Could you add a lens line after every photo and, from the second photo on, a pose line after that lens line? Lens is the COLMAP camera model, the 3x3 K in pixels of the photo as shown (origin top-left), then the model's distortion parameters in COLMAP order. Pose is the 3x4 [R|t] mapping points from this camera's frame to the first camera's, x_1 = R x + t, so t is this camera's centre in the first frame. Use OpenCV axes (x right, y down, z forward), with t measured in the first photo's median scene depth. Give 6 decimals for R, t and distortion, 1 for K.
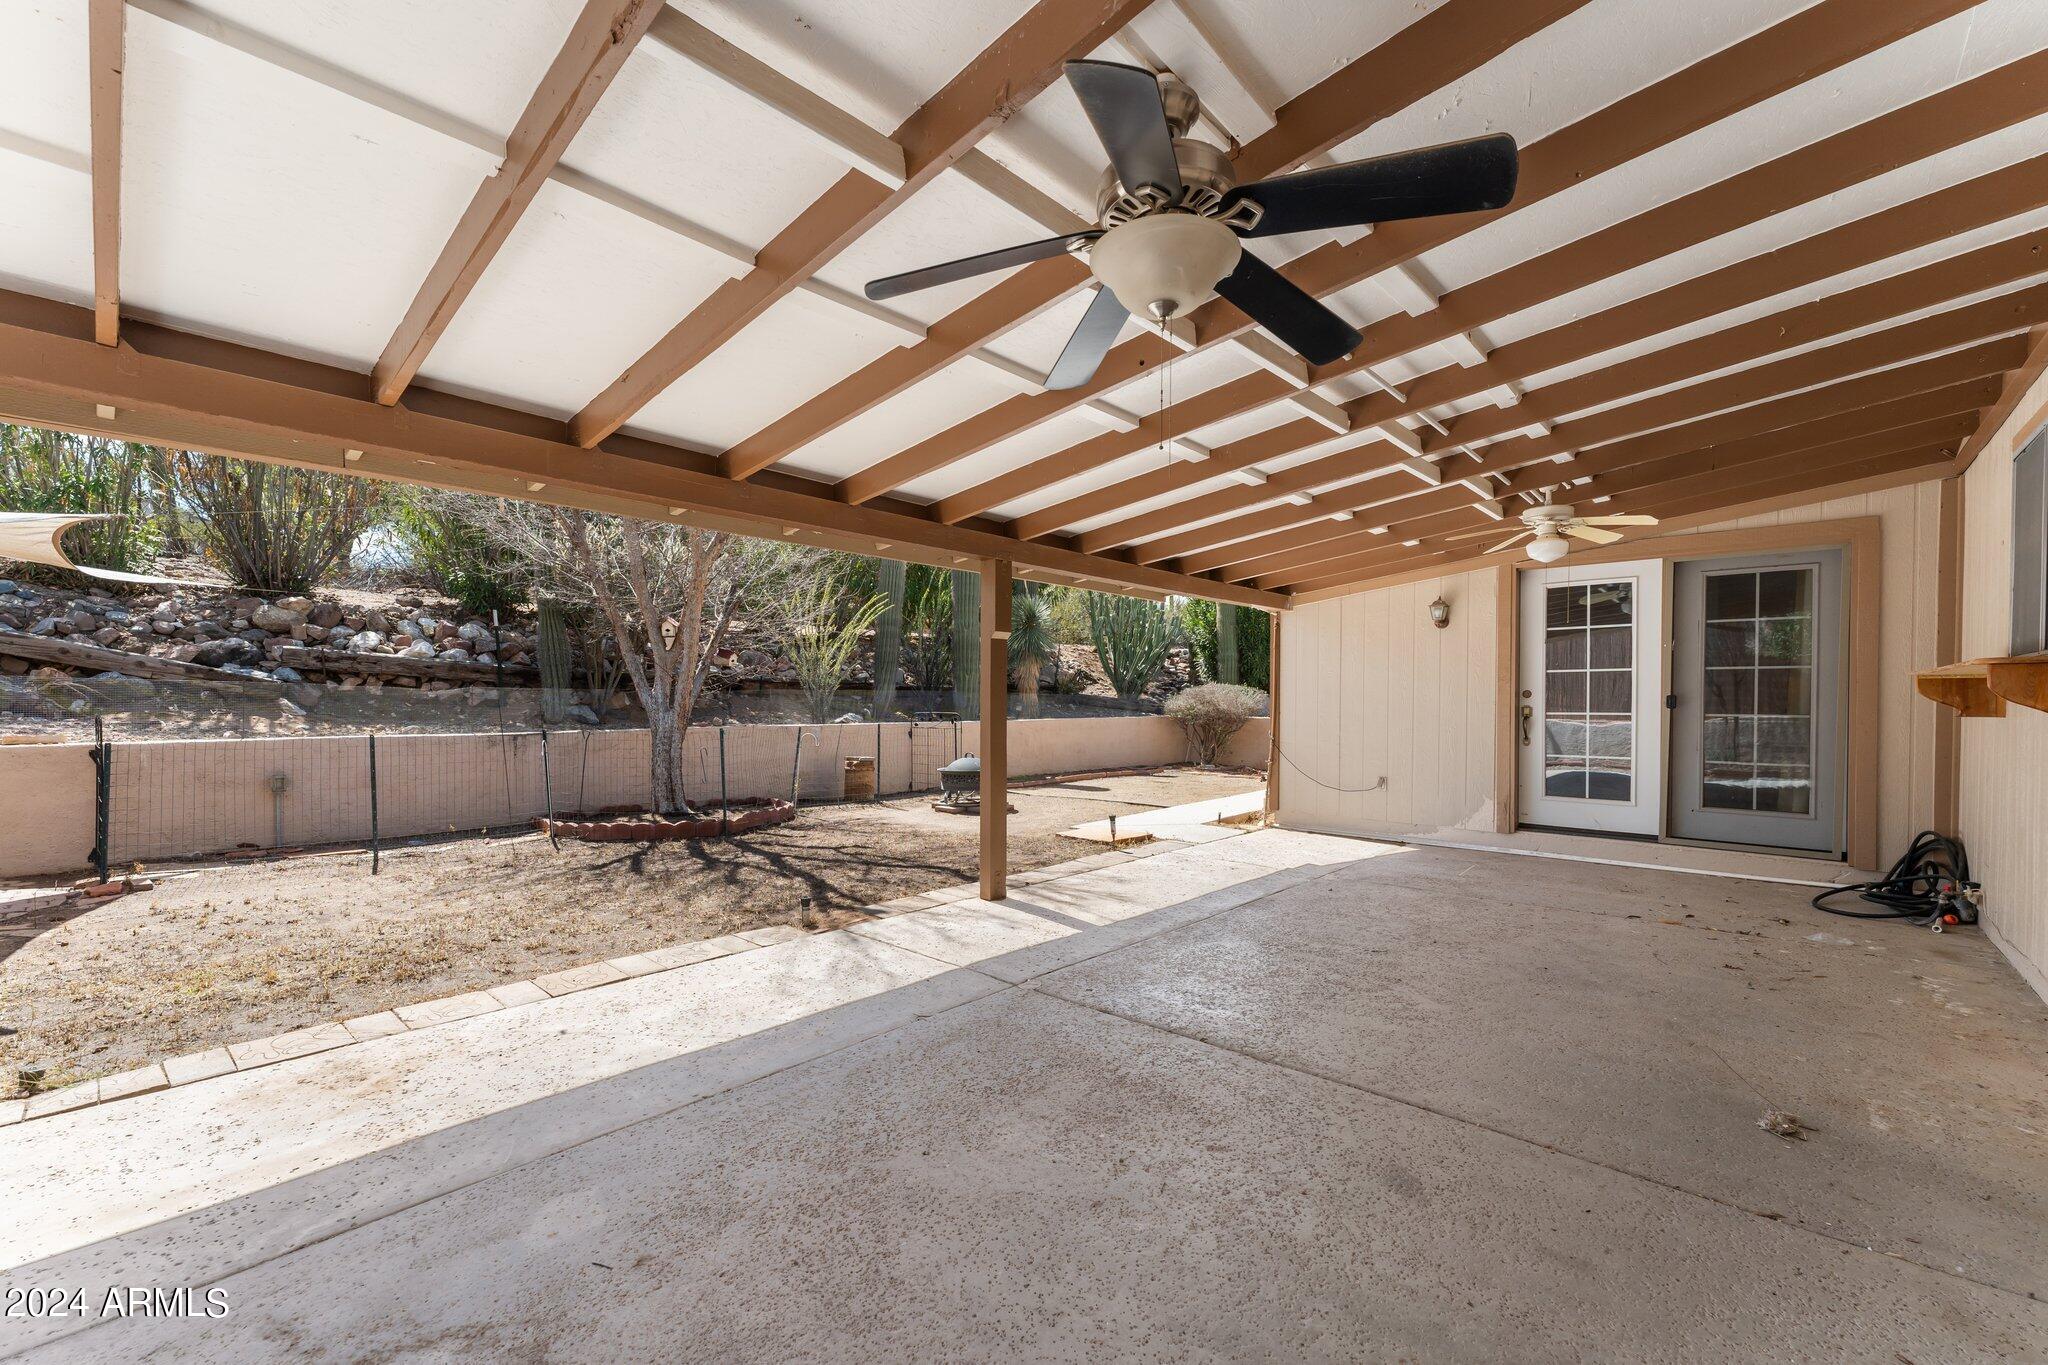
lens RADIAL K [[817.5, 0, 1021.9], [0, 817.5, 691.0], [0, 0, 1]] dist [0.000962, 0.000104]
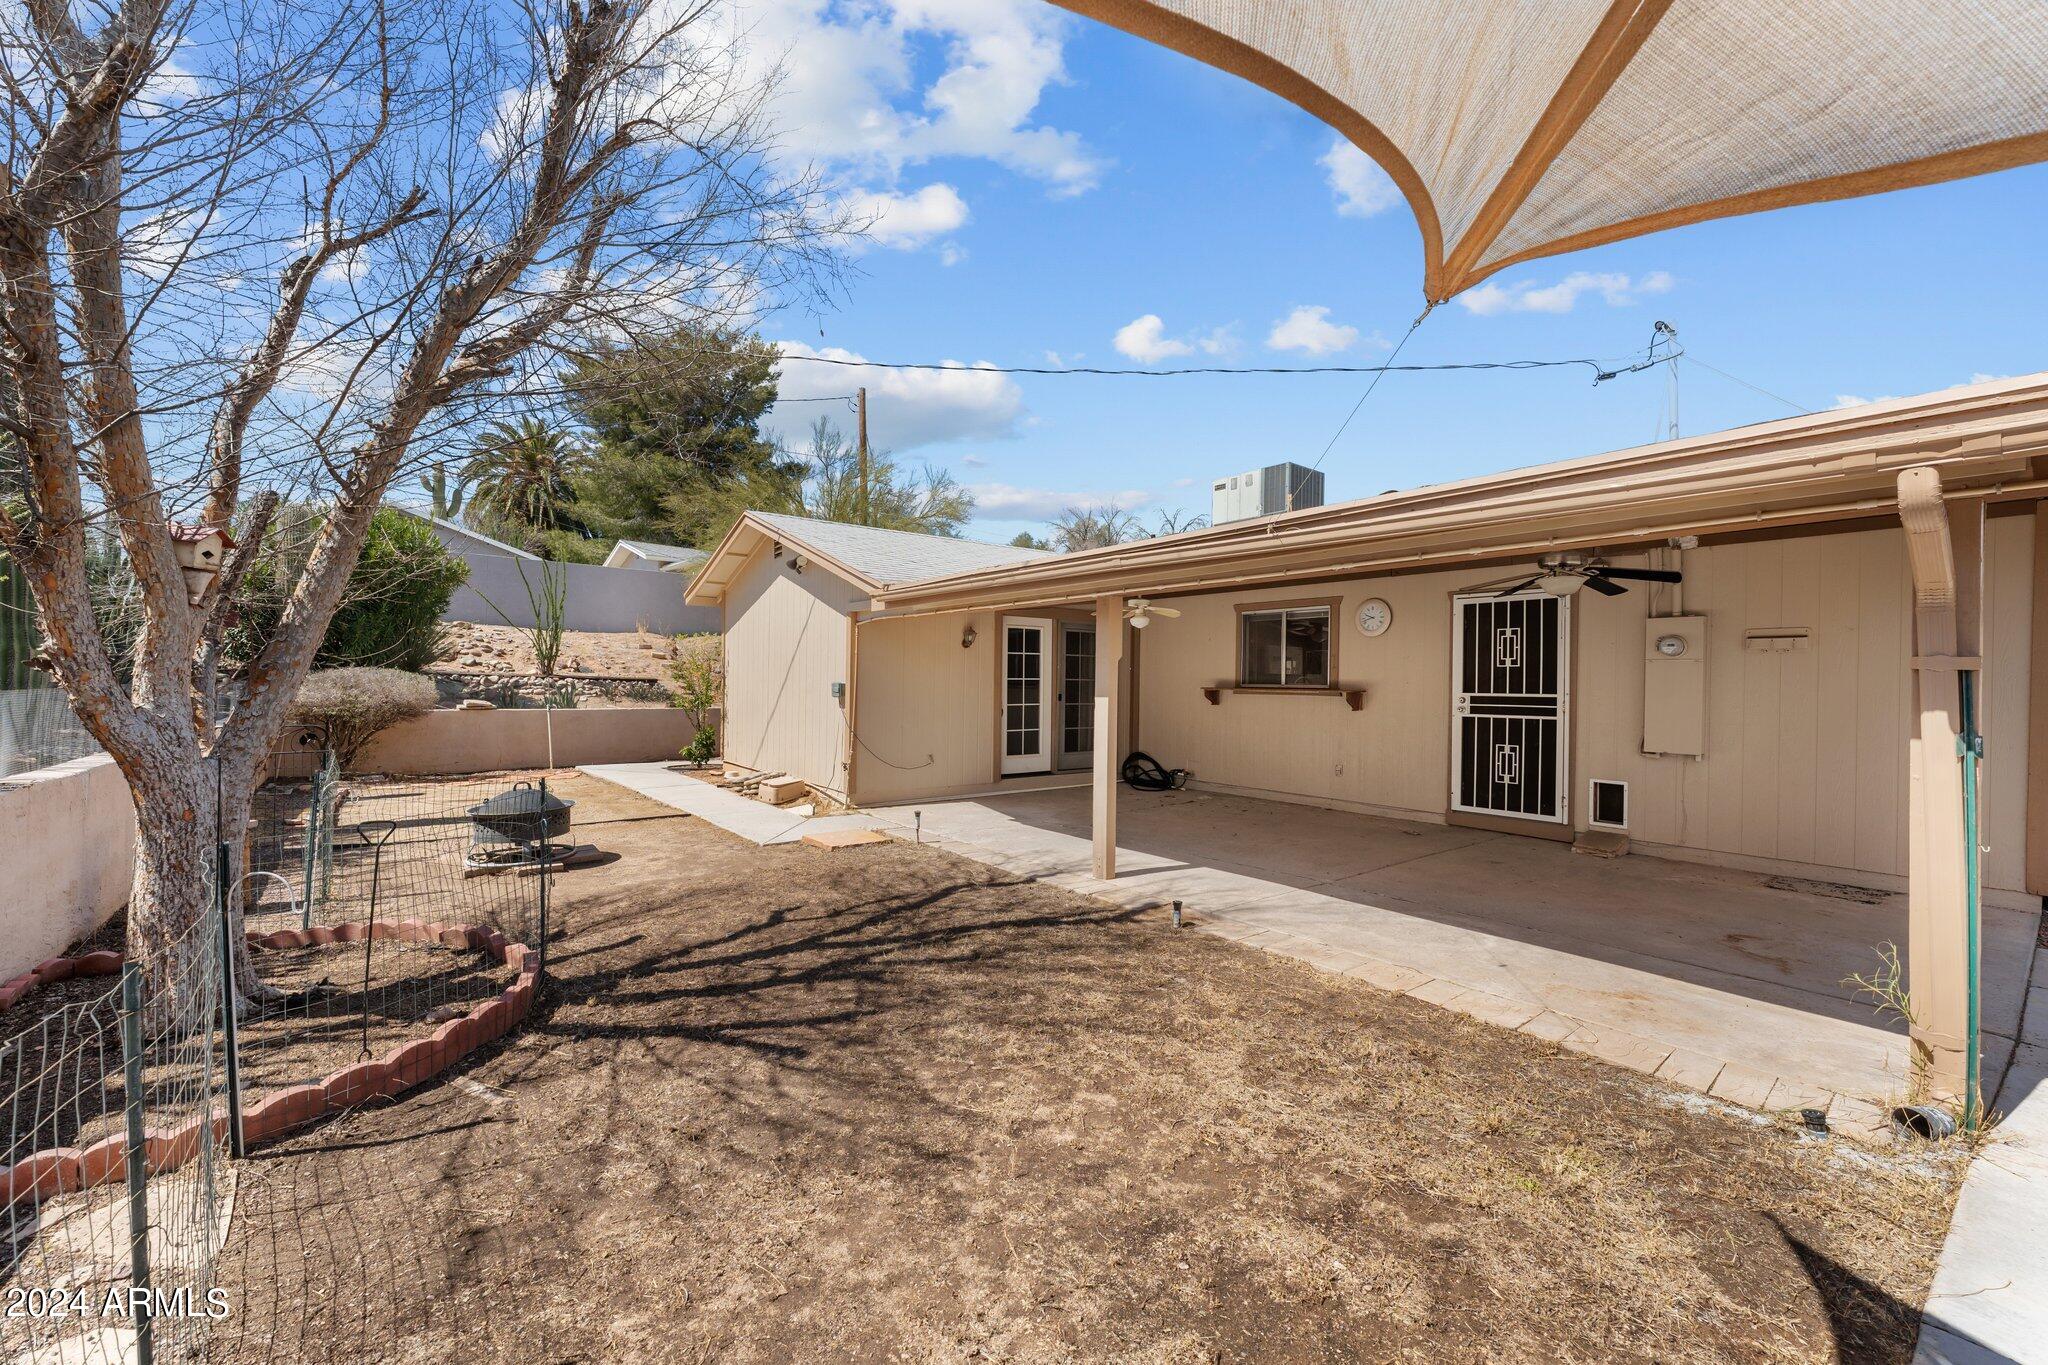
lens RADIAL K [[778.5, 0, 1024.0], [0, 778.5, 682.5], [0, 0, 1]] dist [0.000287, 0.000020]
pose [[0.140827, -0.012085, 0.989961, -1.203948], [0.001917, 0.999927, 0.011934, -0.044000], [-0.990032, 0.000217, 0.140840, 0.981620]]
